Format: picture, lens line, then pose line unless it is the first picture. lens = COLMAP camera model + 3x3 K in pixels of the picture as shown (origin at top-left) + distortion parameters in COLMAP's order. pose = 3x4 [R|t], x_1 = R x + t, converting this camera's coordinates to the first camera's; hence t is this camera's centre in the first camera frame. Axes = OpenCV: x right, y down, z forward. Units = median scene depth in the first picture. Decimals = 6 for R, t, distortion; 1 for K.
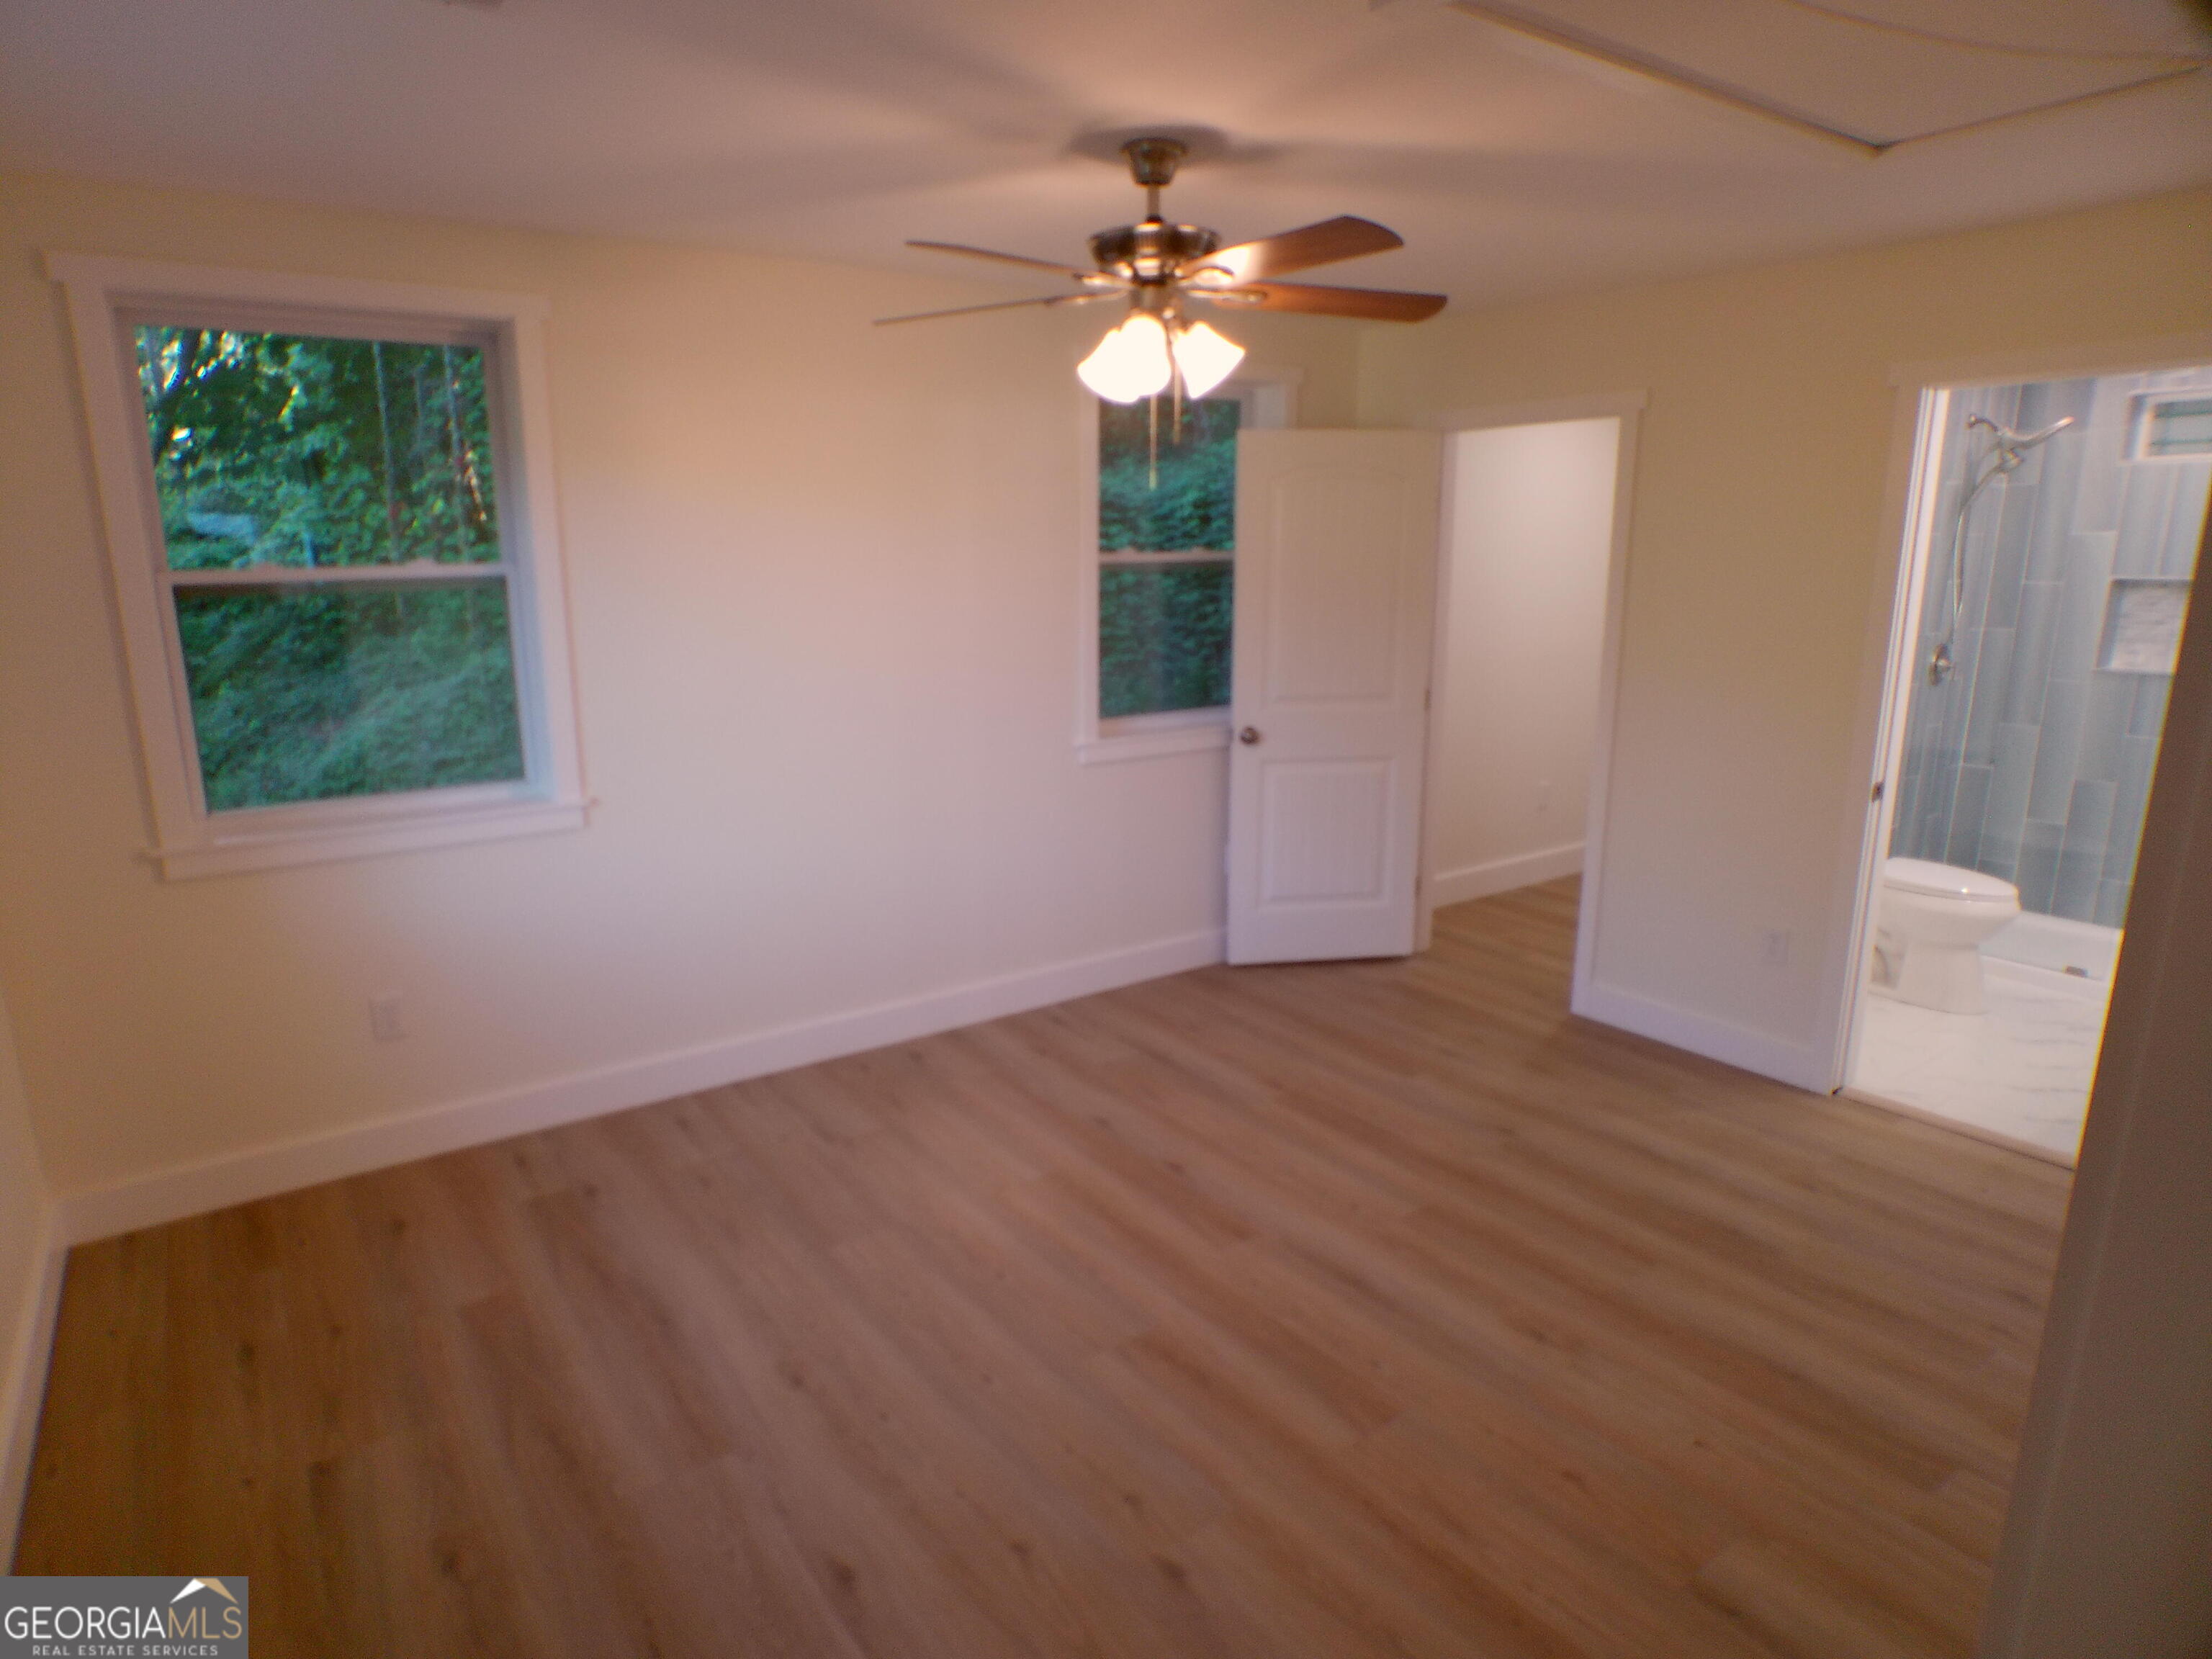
lens RADIAL K [[1266.3, 0, 1113.2], [0, 1266.3, 834.7], [0, 0, 1]] dist [-0.009073, 0.004643]
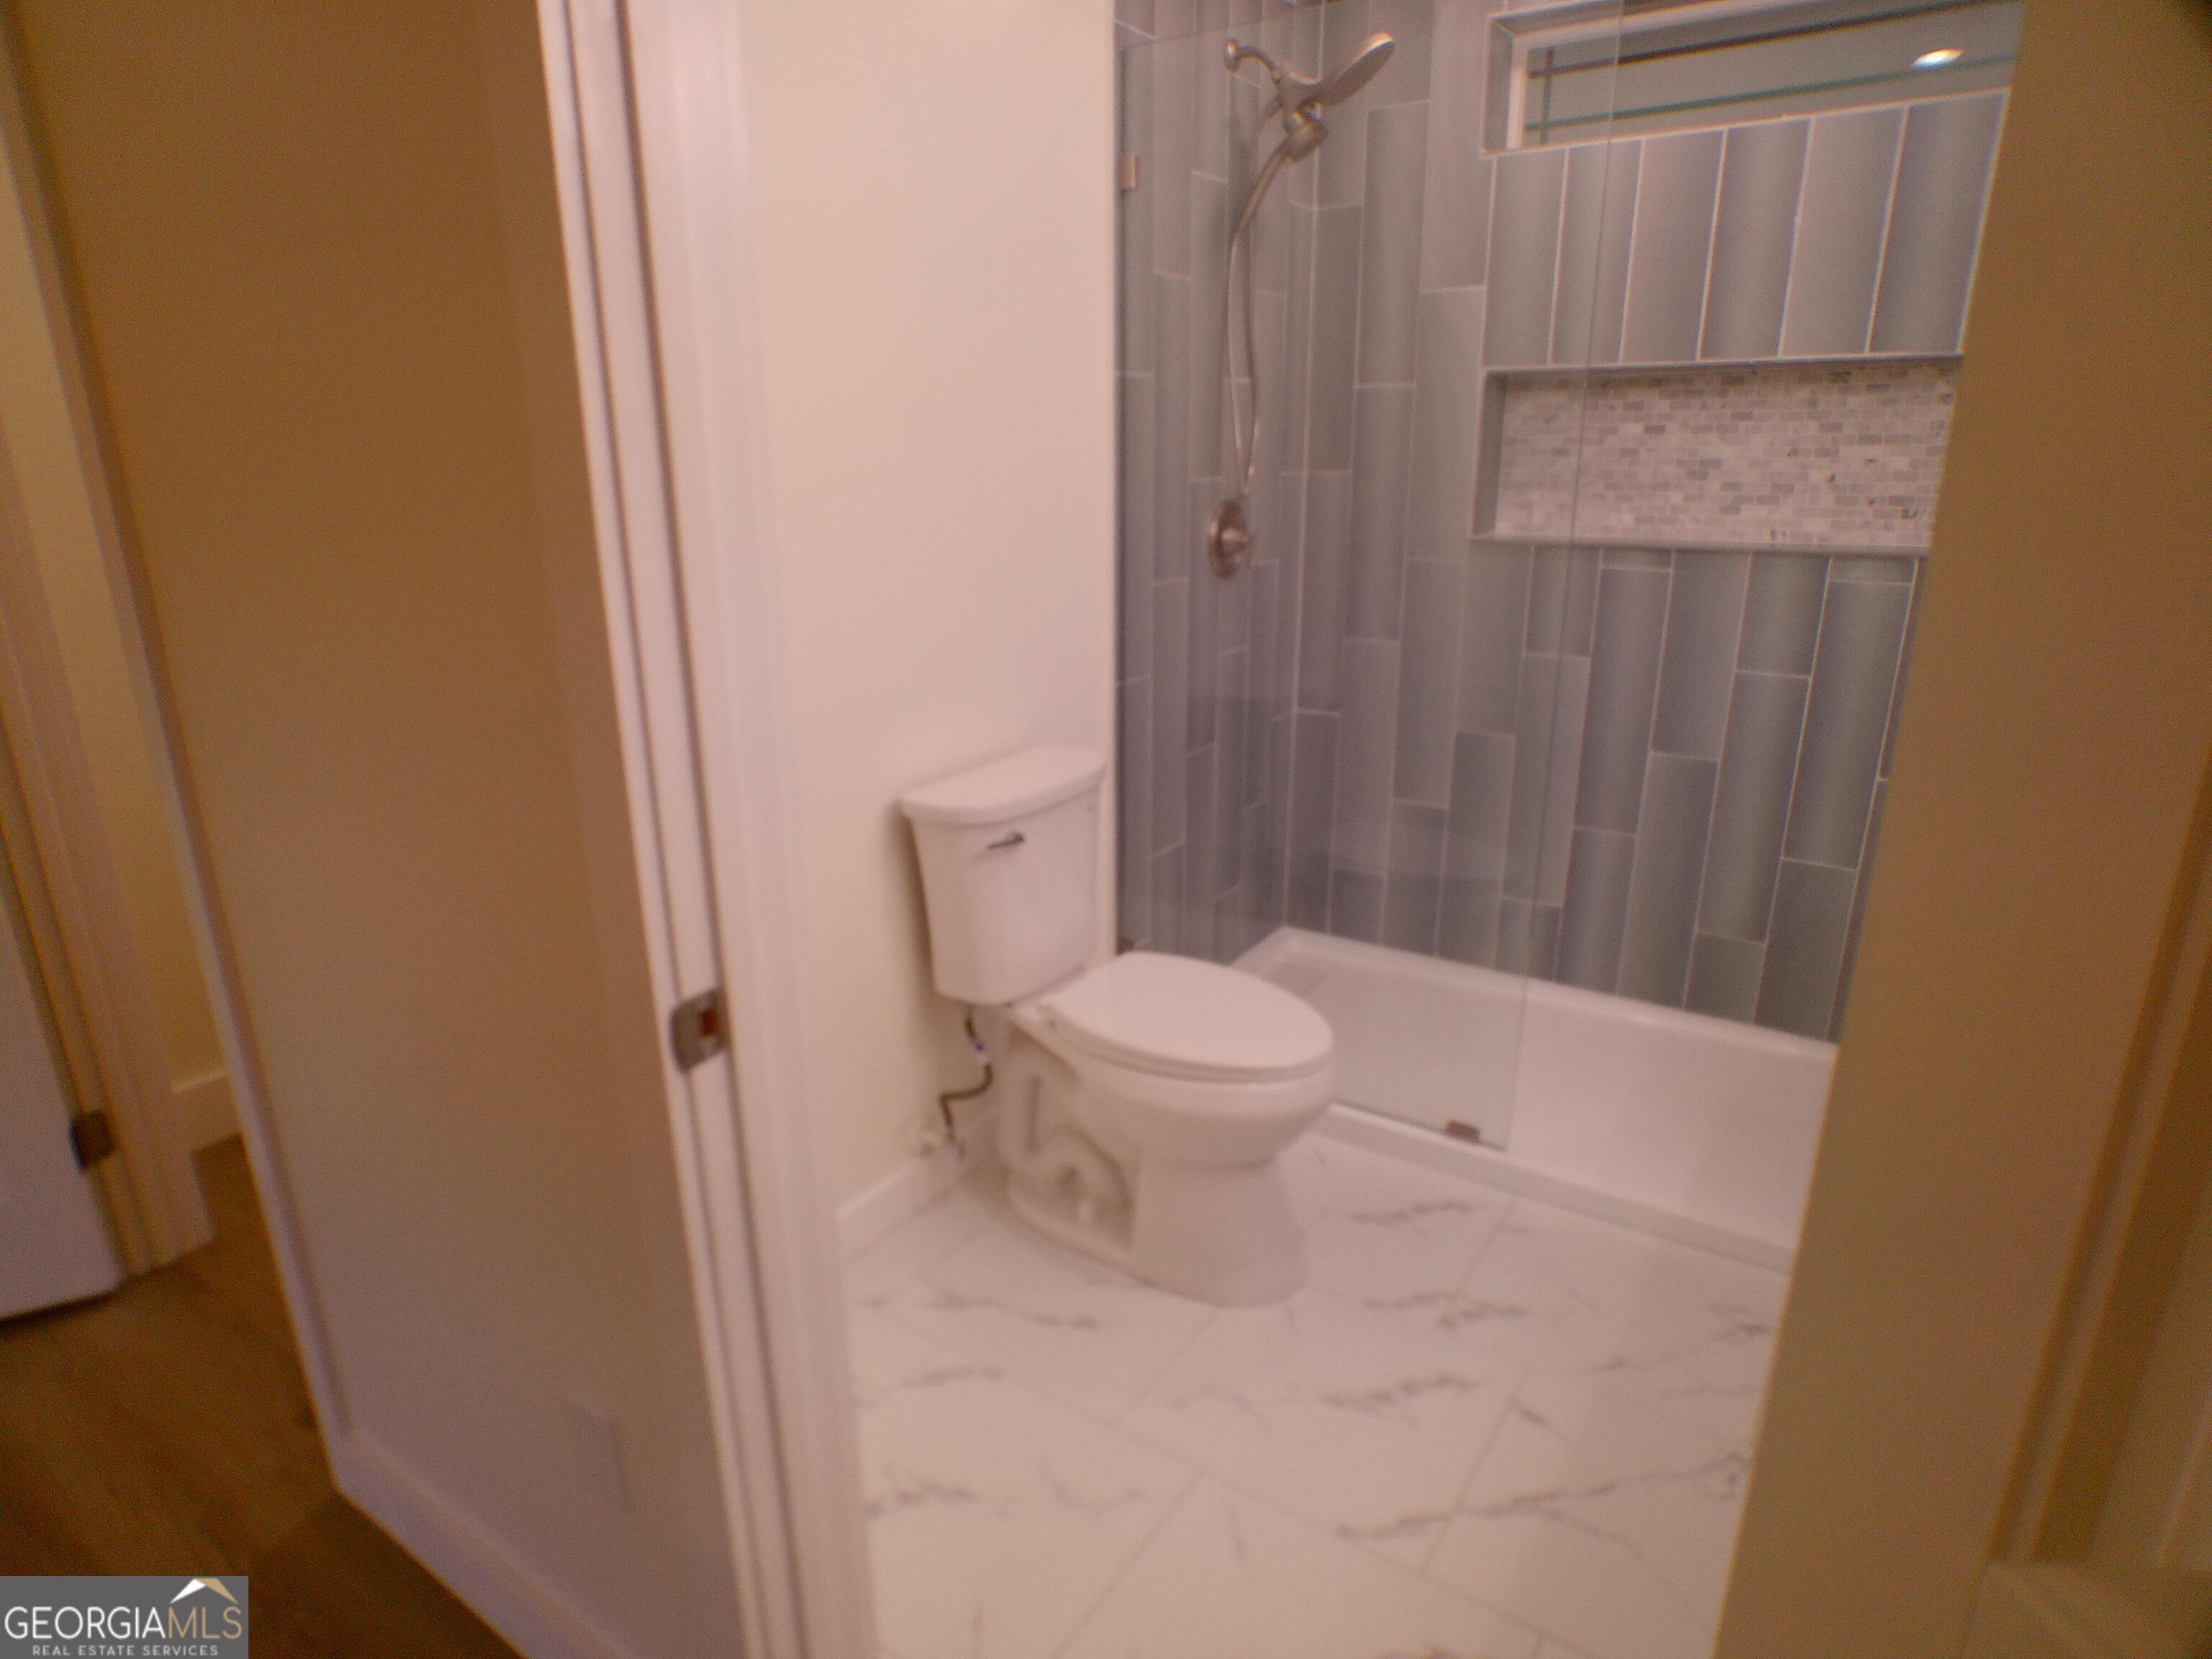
lens RADIAL K [[1266.3, 0, 1100.8], [0, 1266.3, 828.1], [0, 0, 1]] dist [-0.009073, 0.004643]
pose [[0.941177, -0.109831, 0.319568, 0.422049], [0.087308, 0.992632, 0.084017, -0.063296], [-0.326441, -0.051174, 0.943831, 0.507078]]
